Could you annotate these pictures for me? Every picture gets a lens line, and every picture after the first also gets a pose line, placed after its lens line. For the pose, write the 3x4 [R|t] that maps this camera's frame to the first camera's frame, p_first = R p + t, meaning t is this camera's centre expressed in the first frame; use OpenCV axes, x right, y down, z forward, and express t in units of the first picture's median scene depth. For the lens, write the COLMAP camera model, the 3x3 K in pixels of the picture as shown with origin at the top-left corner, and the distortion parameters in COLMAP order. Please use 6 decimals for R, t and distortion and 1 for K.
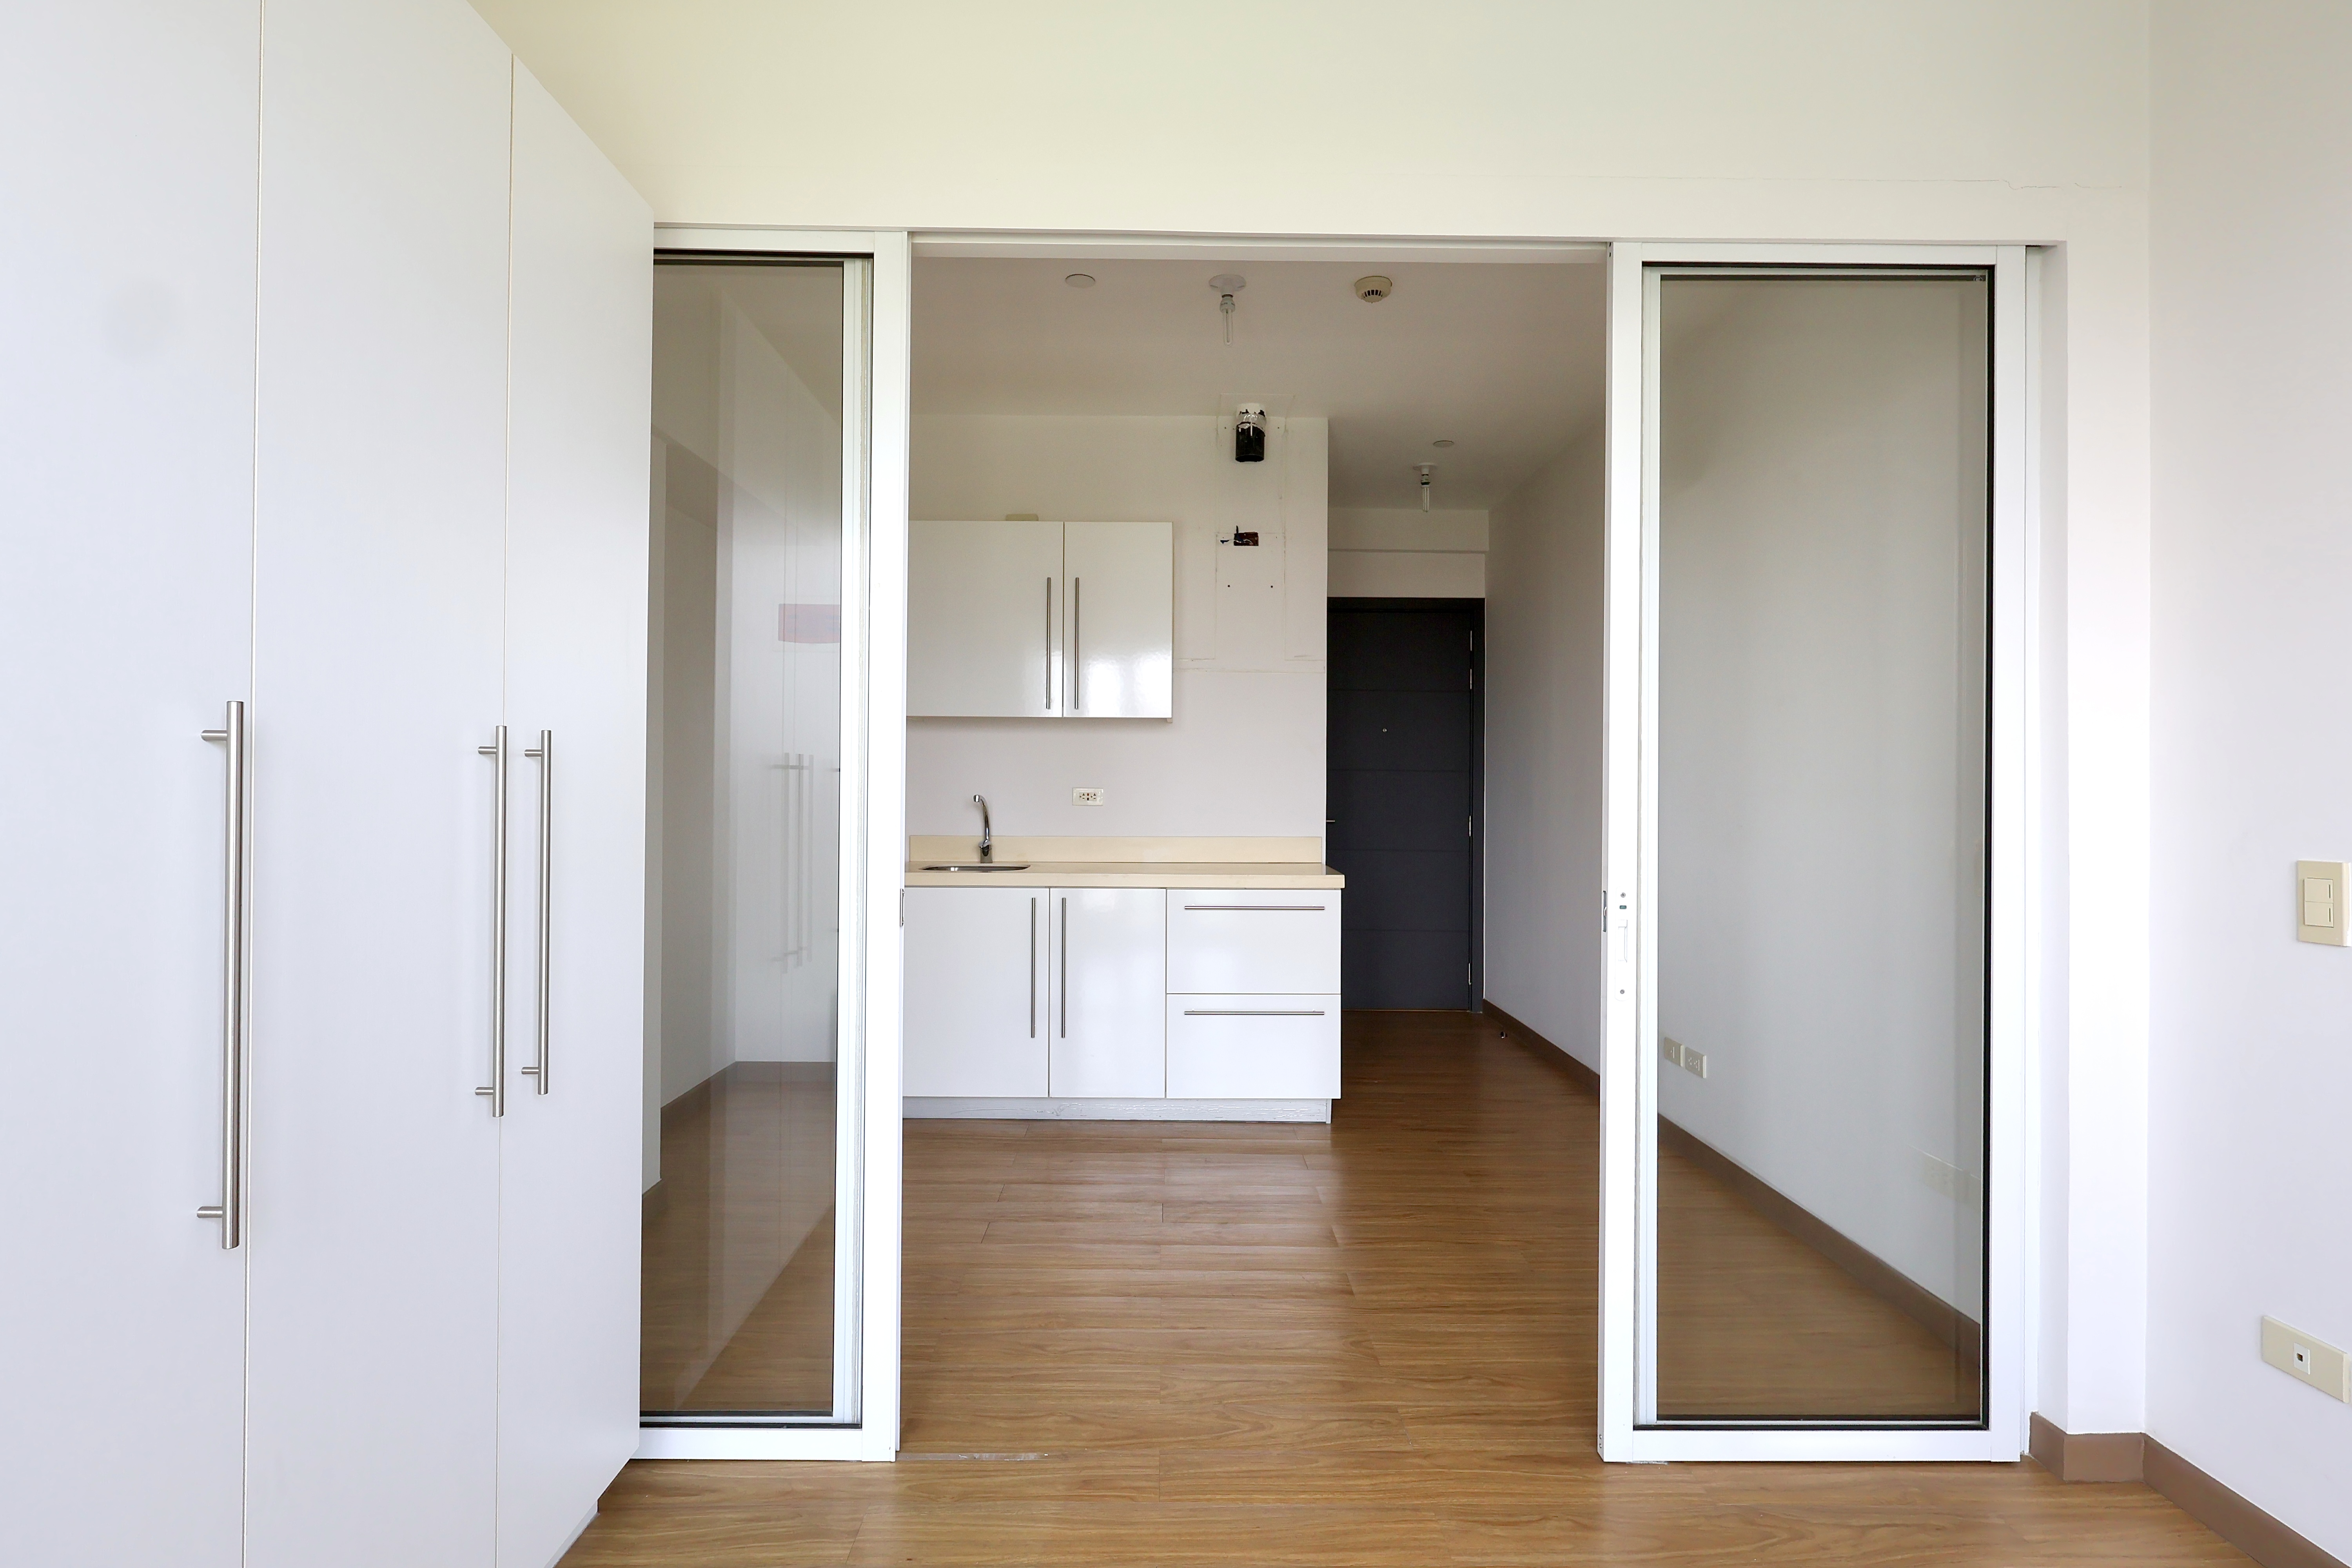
lens RADIAL K [[1156.7, 0, 1178.5], [0, 1156.7, 783.3], [0, 0, 1]] dist [-0.001834, -0.000150]
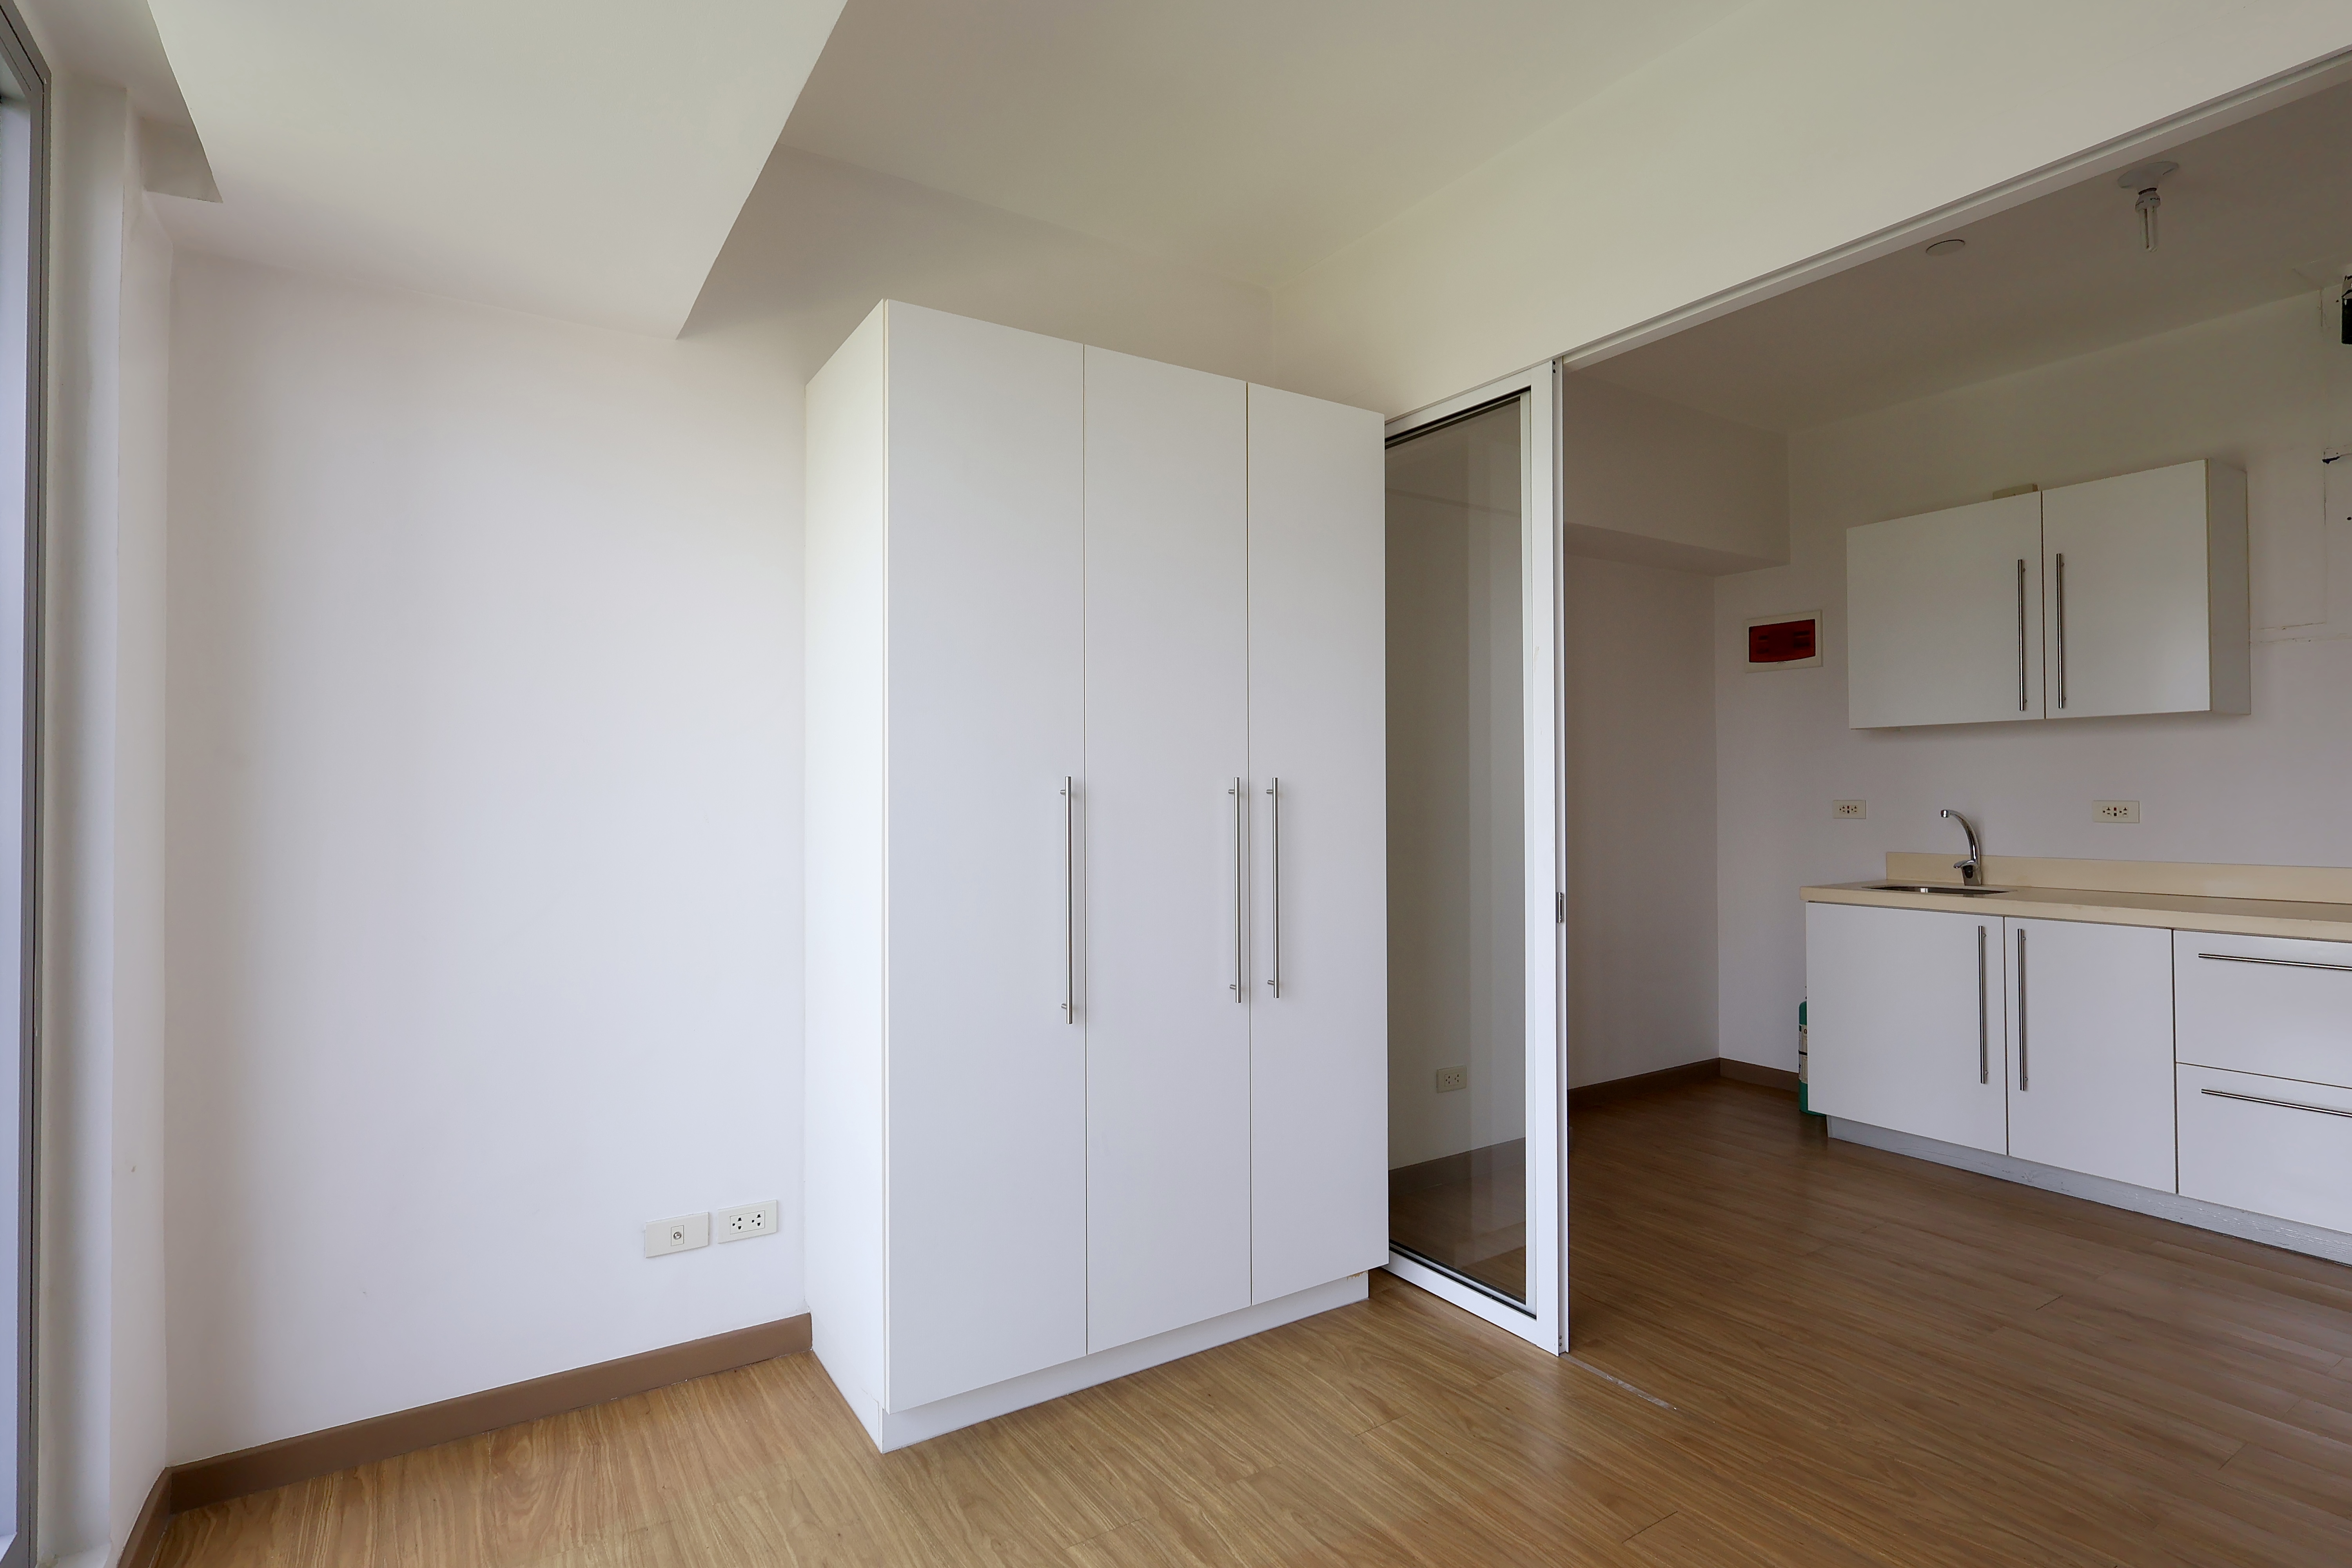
lens RADIAL K [[1186.6, 0, 1185.9], [0, 1186.6, 775.9], [0, 0, 1]] dist [-0.003994, -0.000241]
pose [[0.524340, -0.023431, -0.851187, 0.389649], [0.012530, 0.999725, -0.019802, -0.007163], [0.851417, -0.000282, 0.524490, 0.000560]]
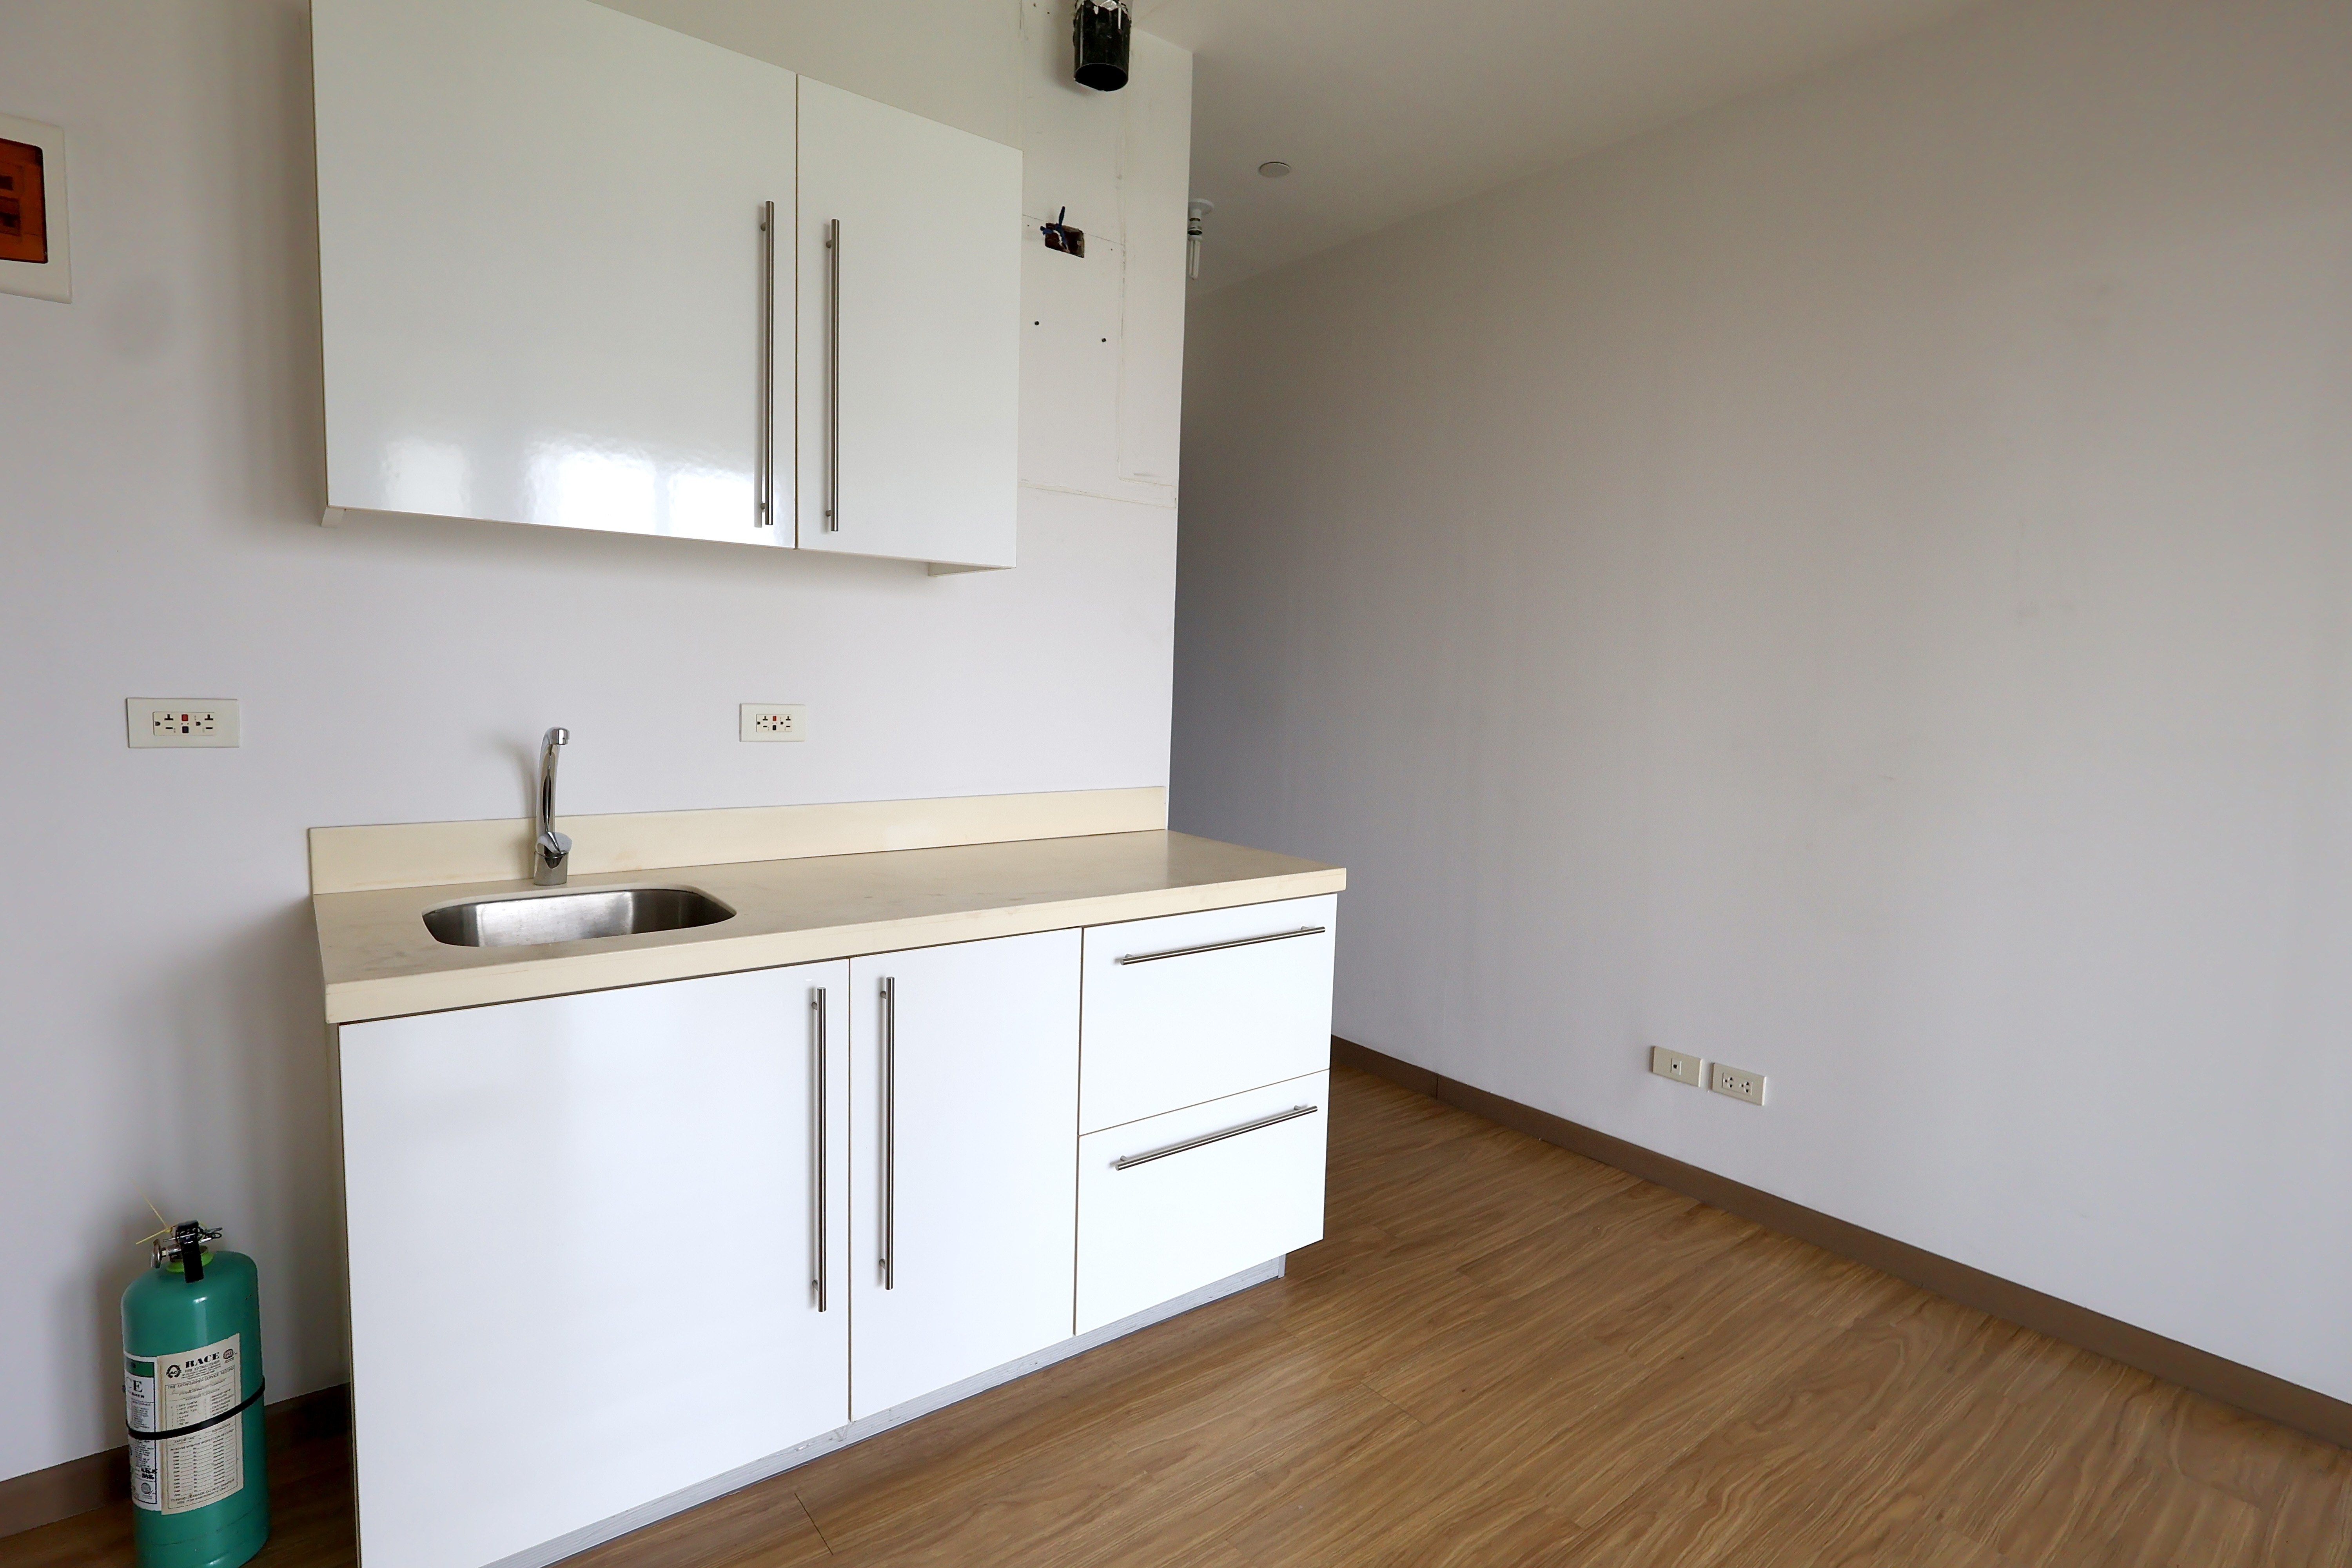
lens RADIAL K [[1172.7, 0, 1221.4], [0, 1172.7, 793.6], [0, 0, 1]] dist [-0.011382, -0.000817]
pose [[0.794373, -0.043442, 0.605874, -0.306386], [-0.026056, 0.994084, 0.105441, -0.020726], [-0.606871, -0.099546, 0.788542, 0.692561]]
